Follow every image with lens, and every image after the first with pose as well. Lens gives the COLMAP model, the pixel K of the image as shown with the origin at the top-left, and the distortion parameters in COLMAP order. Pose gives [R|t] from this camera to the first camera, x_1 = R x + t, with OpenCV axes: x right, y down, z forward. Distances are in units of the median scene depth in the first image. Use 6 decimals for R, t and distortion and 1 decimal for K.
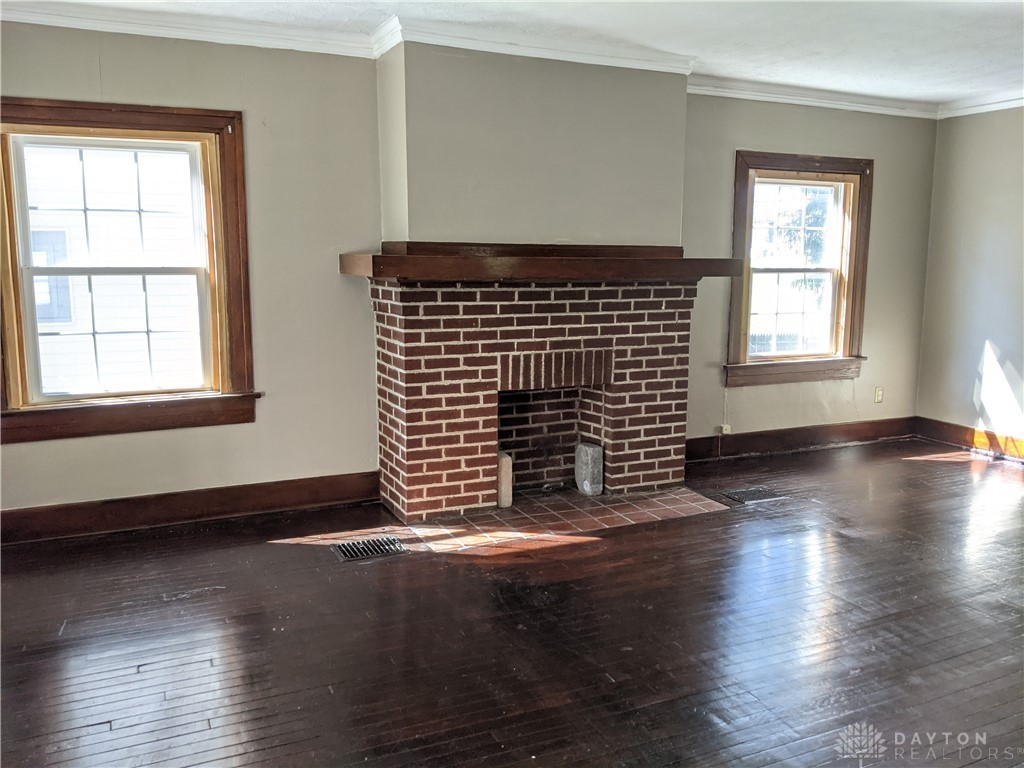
lens RADIAL K [[821.8, 0, 516.6], [0, 821.8, 380.4], [0, 0, 1]] dist [0.165986, -0.260786]
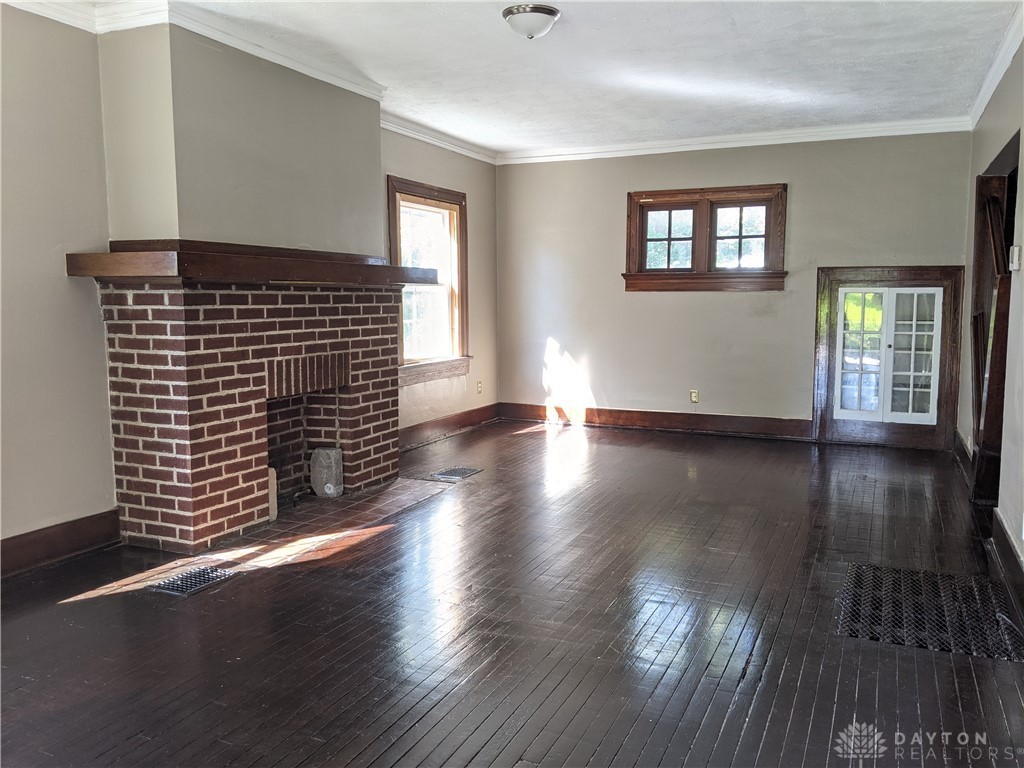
lens RADIAL K [[821.8, 0, 516.6], [0, 821.8, 380.4], [0, 0, 1]] dist [0.165986, -0.260786]
pose [[0.763806, -0.077244, 0.640807, -0.418699], [0.103140, 0.994662, -0.003039, 0.024573], [-0.637152, 0.068414, 0.767696, 0.067733]]
